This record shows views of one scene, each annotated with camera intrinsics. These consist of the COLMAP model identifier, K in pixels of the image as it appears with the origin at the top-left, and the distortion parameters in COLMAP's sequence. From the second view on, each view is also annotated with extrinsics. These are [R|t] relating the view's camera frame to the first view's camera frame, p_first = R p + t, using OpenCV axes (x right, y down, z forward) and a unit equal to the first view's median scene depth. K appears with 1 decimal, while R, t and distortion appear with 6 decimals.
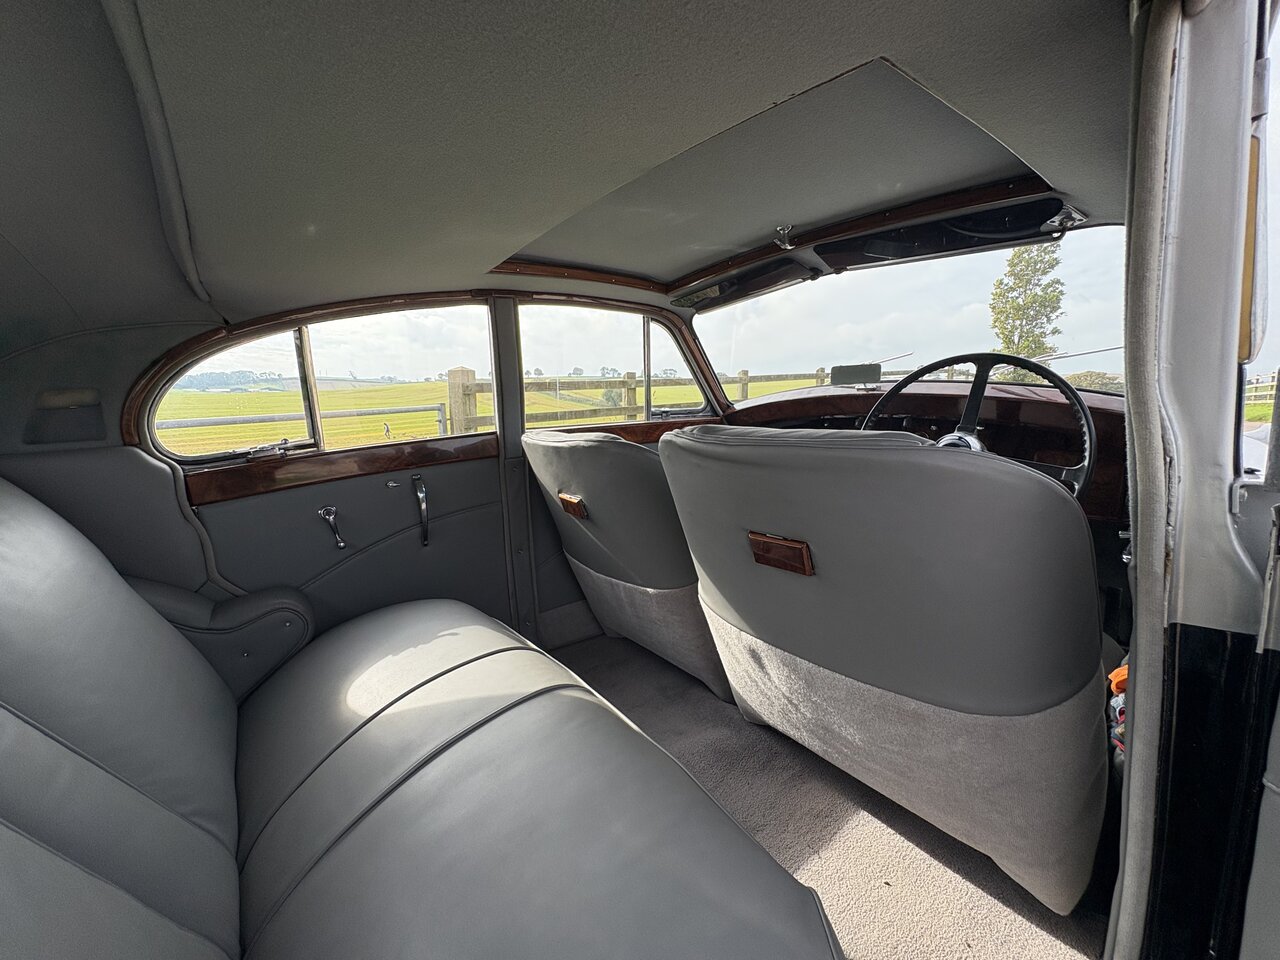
lens RADIAL K [[510.1, 0, 640.4], [0, 510.1, 478.9], [0, 0, 1]] dist [0.000884, -0.000378]
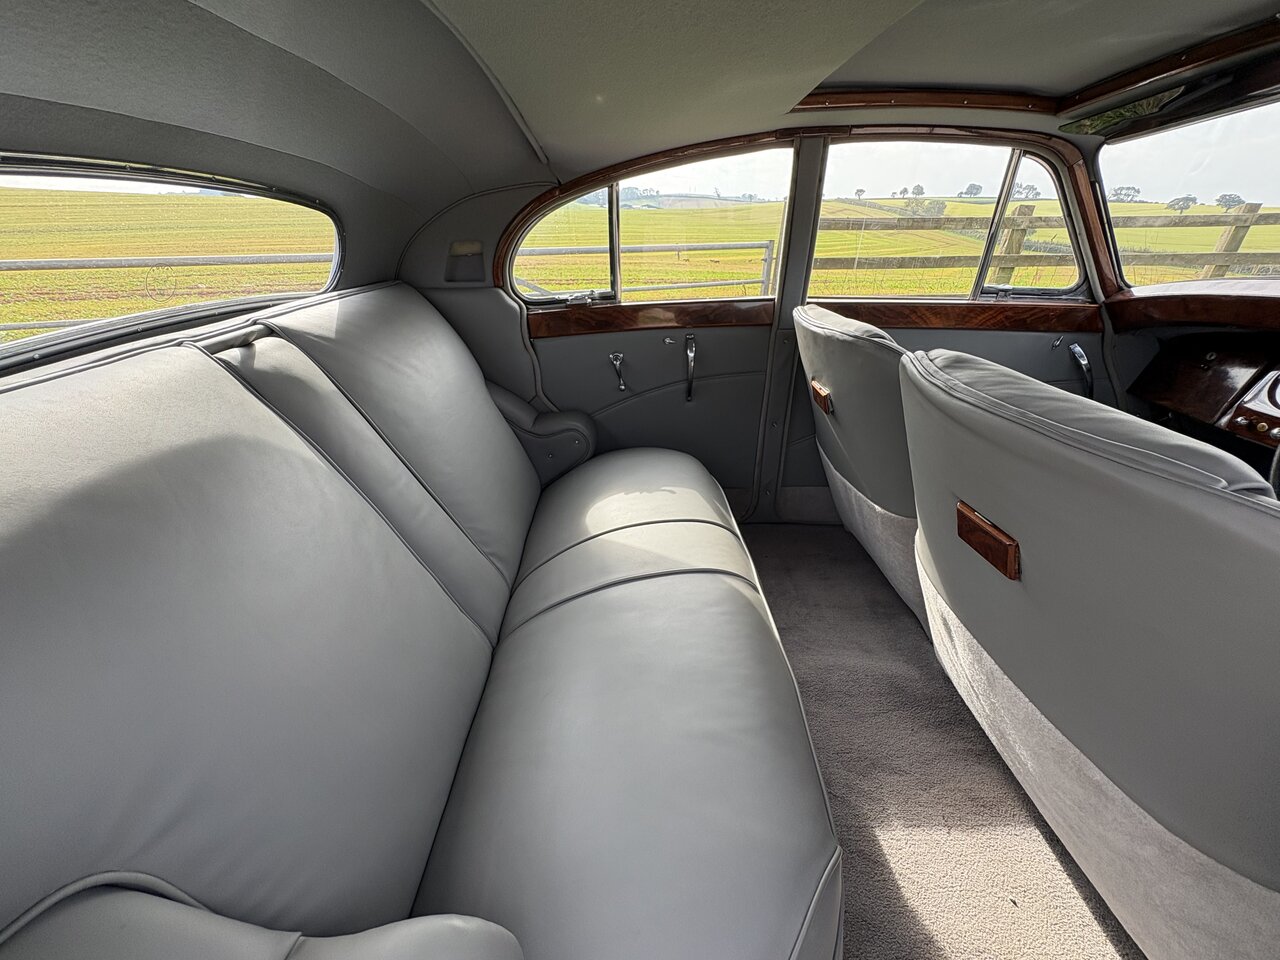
lens RADIAL K [[510.1, 0, 639.2], [0, 510.1, 480.1], [0, 0, 1]] dist [0.000884, -0.000378]
pose [[0.803063, 0.300361, -0.514658, 0.106632], [-0.128198, 0.930534, 0.343034, -0.070796], [0.581941, -0.209500, 0.785783, 0.032791]]
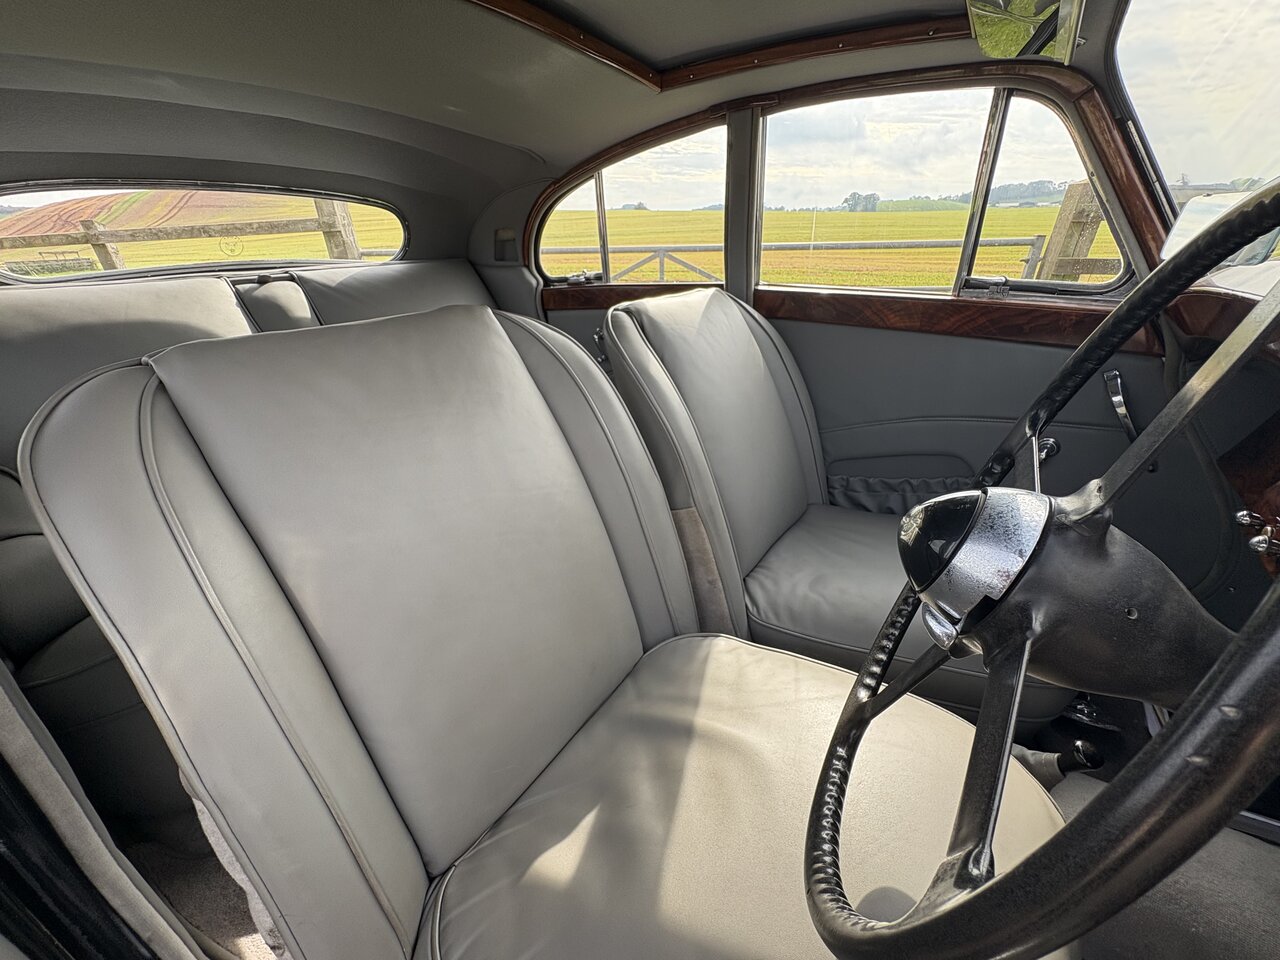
lens RADIAL K [[510.1, 0, 641.1], [0, 510.1, 482.5], [0, 0, 1]] dist [0.000884, -0.000378]
pose [[0.313371, 0.447663, -0.837494, 0.588836], [-0.154575, 0.894200, 0.420135, -0.134331], [0.936966, -0.002202, 0.349414, 0.538592]]
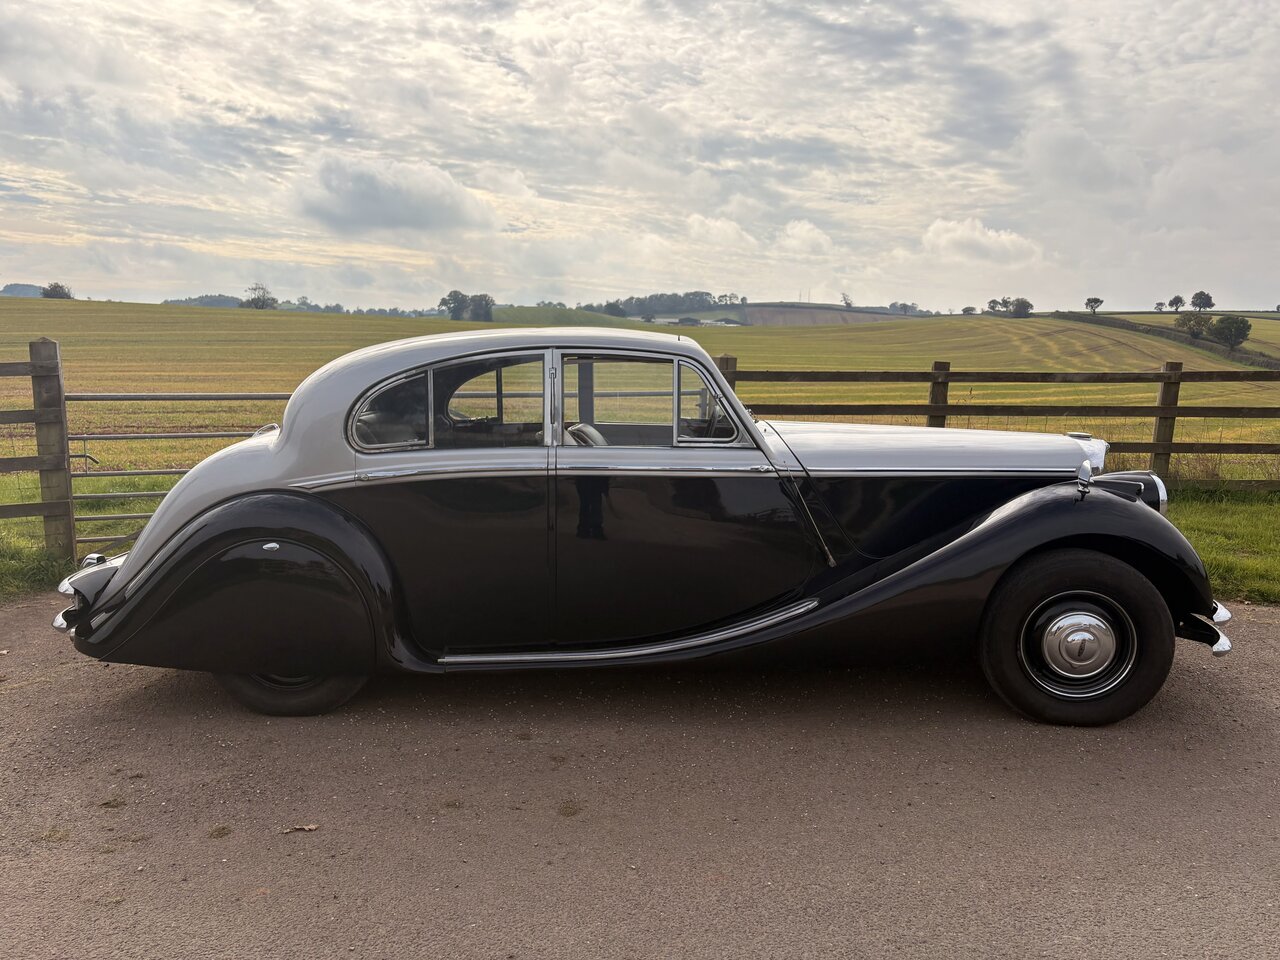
lens RADIAL K [[979.3, 0, 634.4], [0, 979.3, 488.8], [0, 0, 1]] dist [0.047616, -0.052106]
pose [[0.751043, 0.142384, -0.644718, 2.202442], [-0.150204, 0.987713, 0.043157, -0.028814], [0.642941, 0.064427, 0.763202, -1.603621]]
